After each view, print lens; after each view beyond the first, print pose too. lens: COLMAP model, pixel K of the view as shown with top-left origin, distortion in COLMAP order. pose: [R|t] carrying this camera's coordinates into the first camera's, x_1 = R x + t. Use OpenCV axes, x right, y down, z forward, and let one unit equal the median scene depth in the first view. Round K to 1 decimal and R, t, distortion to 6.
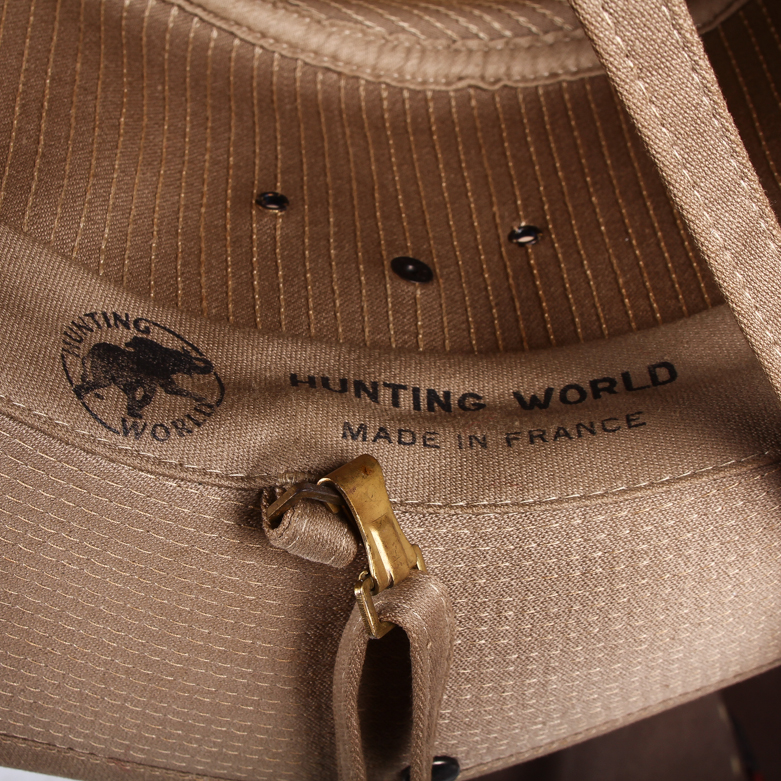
lens RADIAL K [[1308.1, 0, 391.6], [0, 1308.1, 390.9], [0, 0, 1]] dist [-0.083880, 0.000000]
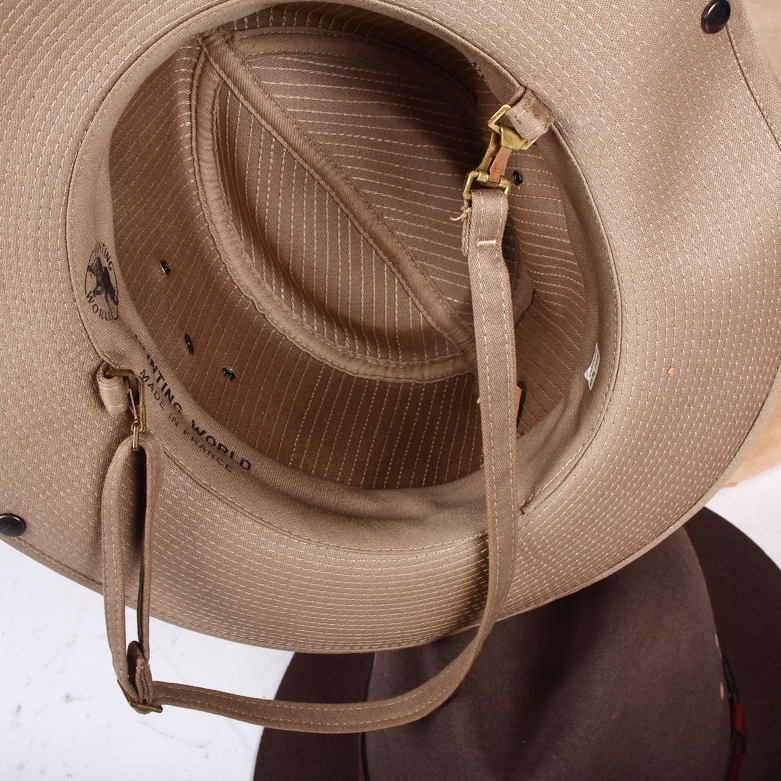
lens RADIAL K [[1308.1, 0, 390.4], [0, 1308.1, 390.1], [0, 0, 1]] dist [-0.083880, 0.000000]
pose [[0.595141, 0.738971, 0.315798, -0.420980], [-0.655189, 0.673728, -0.341787, 0.485173], [-0.465333, -0.003496, 0.885129, -1.013853]]
